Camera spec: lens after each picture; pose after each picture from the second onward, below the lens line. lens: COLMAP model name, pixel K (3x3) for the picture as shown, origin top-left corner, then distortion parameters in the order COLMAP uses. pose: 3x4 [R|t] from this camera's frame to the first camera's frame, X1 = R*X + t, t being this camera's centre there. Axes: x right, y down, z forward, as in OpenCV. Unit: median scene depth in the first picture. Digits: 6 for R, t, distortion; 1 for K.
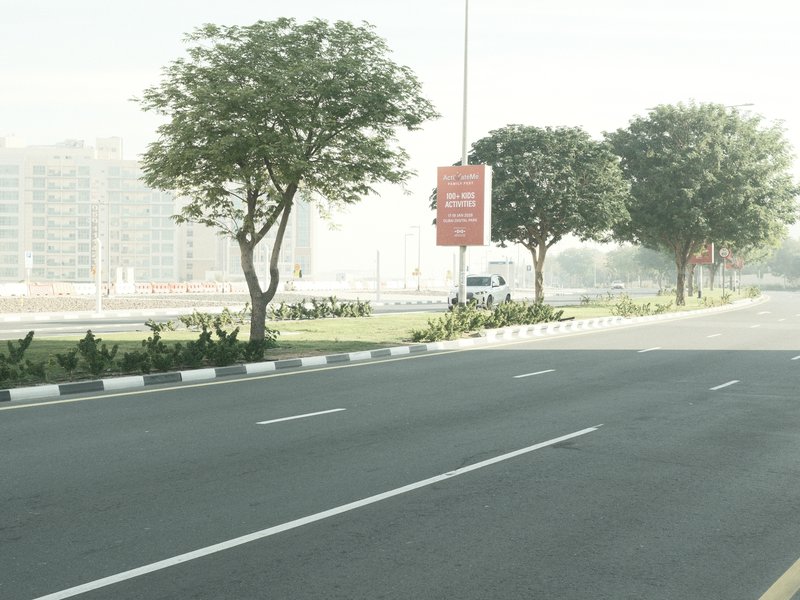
lens RADIAL K [[914.4, 0, 416.1], [0, 914.4, 287.6], [0, 0, 1]] dist [-0.039967, 0.045203]
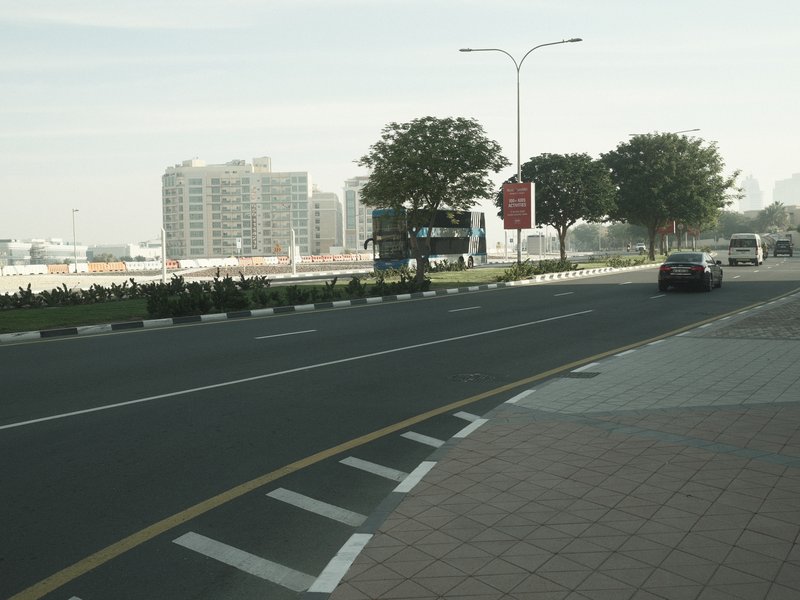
lens RADIAL K [[633.8, 0, 431.5], [0, 633.8, 269.1], [0, 0, 1]] dist [-0.028364, 0.002864]
pose [[0.997363, -0.025239, -0.068048, -0.036120], [0.026755, 0.999411, 0.021470, 0.000971], [0.067466, -0.023234, 0.997451, -0.227261]]
